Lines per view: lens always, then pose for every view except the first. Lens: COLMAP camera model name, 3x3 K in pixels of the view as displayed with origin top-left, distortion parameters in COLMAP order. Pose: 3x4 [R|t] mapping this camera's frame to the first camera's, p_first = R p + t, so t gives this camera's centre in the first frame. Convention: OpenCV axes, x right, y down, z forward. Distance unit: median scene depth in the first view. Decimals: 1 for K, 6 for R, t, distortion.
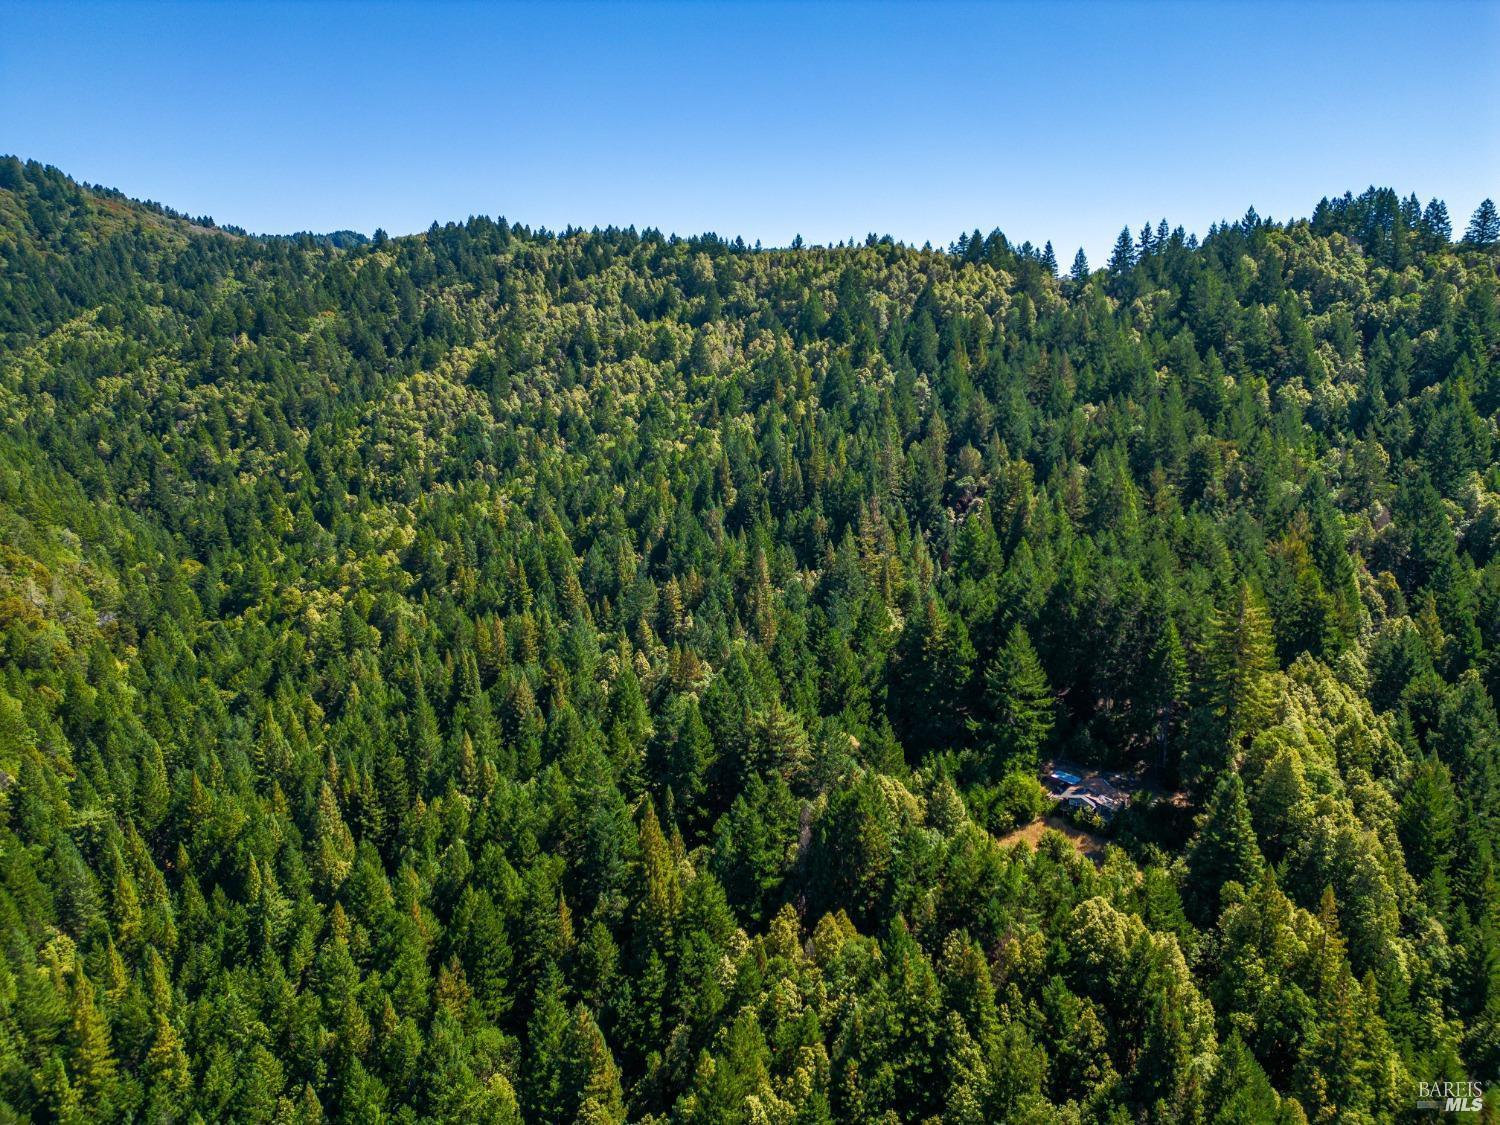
lens RADIAL K [[1061.8, 0, 748.6], [0, 1061.8, 566.6], [0, 0, 1]] dist [0.065538, -0.054288]
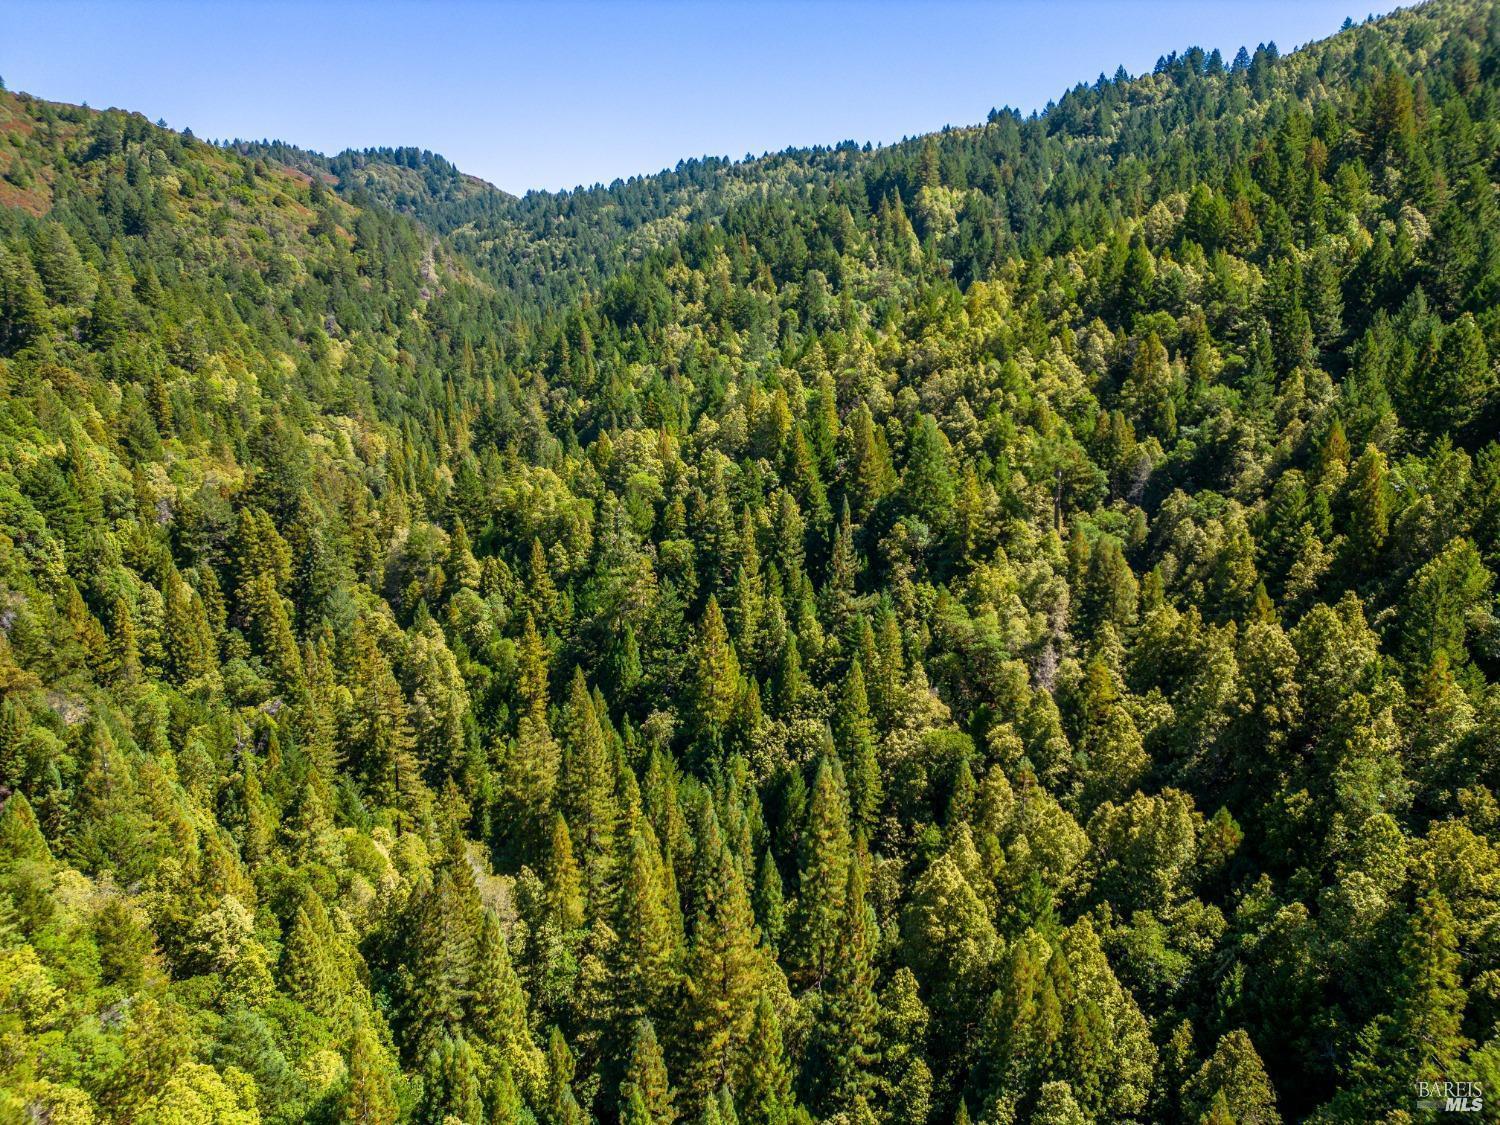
lens RADIAL K [[1061.8, 0, 745.7], [0, 1061.8, 562.0], [0, 0, 1]] dist [0.065538, -0.054288]
pose [[0.971925, 0.046820, -0.230585, 0.269896], [-0.055798, 0.997911, -0.032562, 0.464741], [0.228579, 0.044514, 0.972507, -0.658594]]
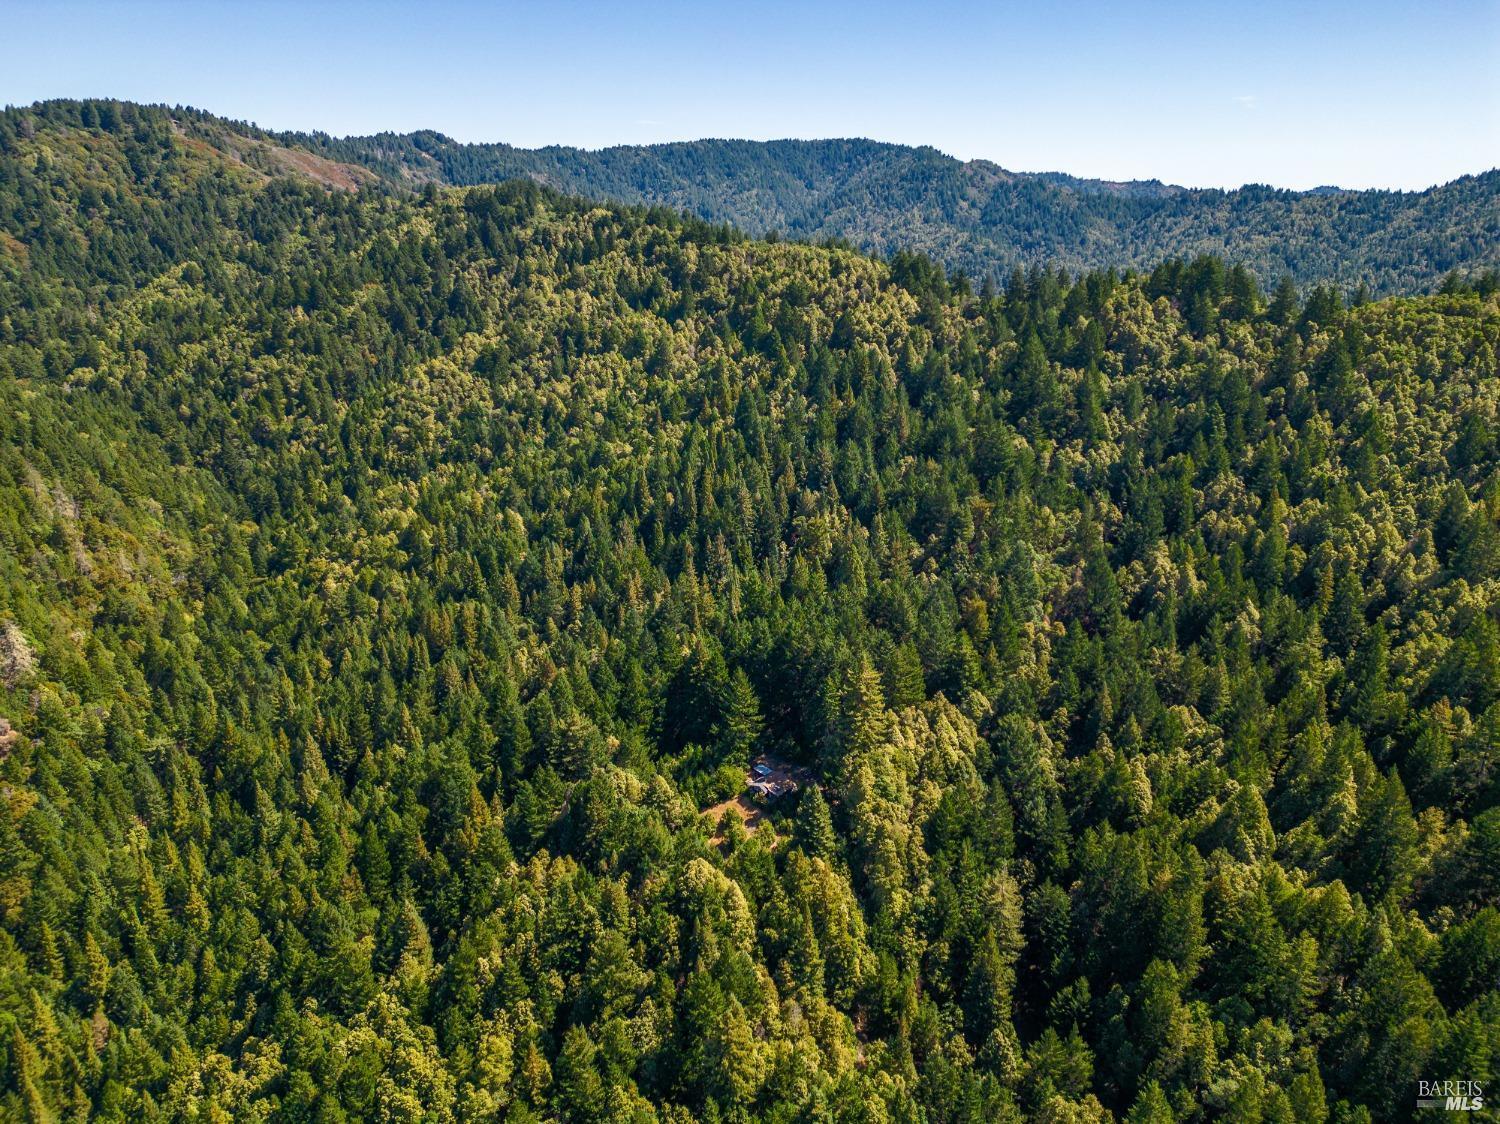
lens RADIAL K [[1061.8, 0, 749.5], [0, 1061.8, 576.0], [0, 0, 1]] dist [0.065538, -0.054288]
pose [[0.995995, 0.039952, -0.079987, 0.162540], [-0.030446, 0.992698, 0.116717, -0.105056], [0.084066, -0.113815, 0.989939, -0.192072]]
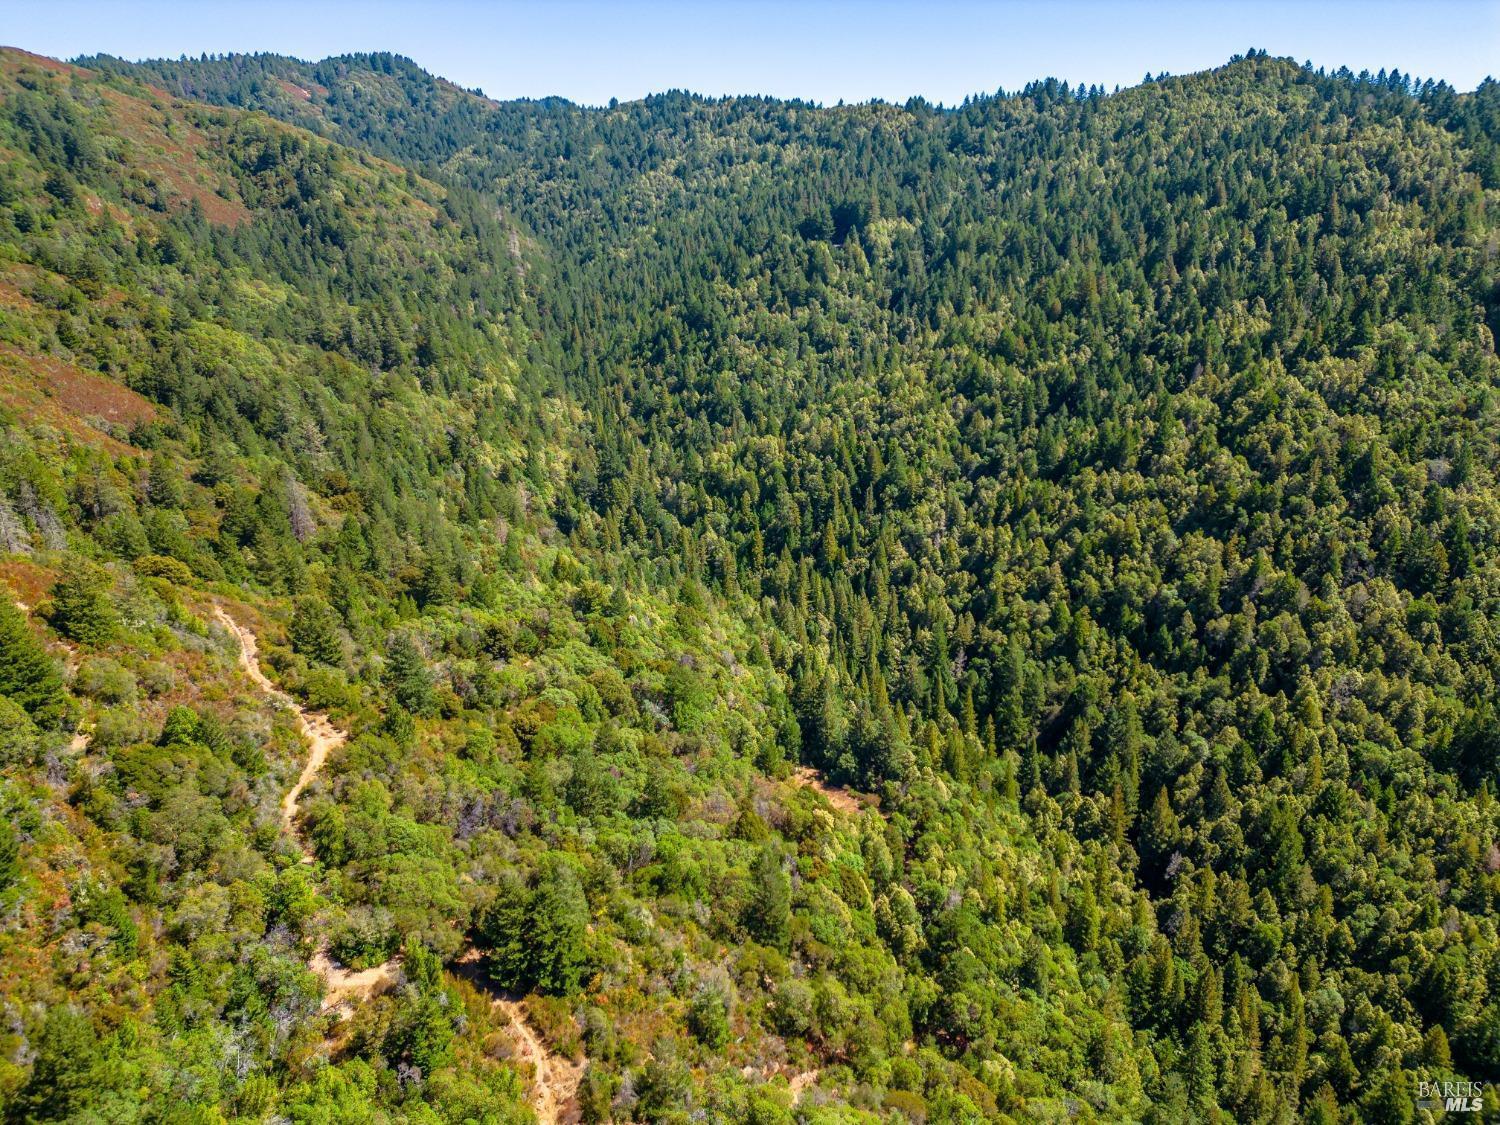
lens RADIAL K [[1061.8, 0, 751.4], [0, 1061.8, 574.0], [0, 0, 1]] dist [0.065538, -0.054288]
pose [[0.989441, 0.047621, -0.136890, 0.250664], [-0.030673, 0.991889, 0.123351, 0.396450], [0.141654, -0.117850, 0.982876, -1.329211]]
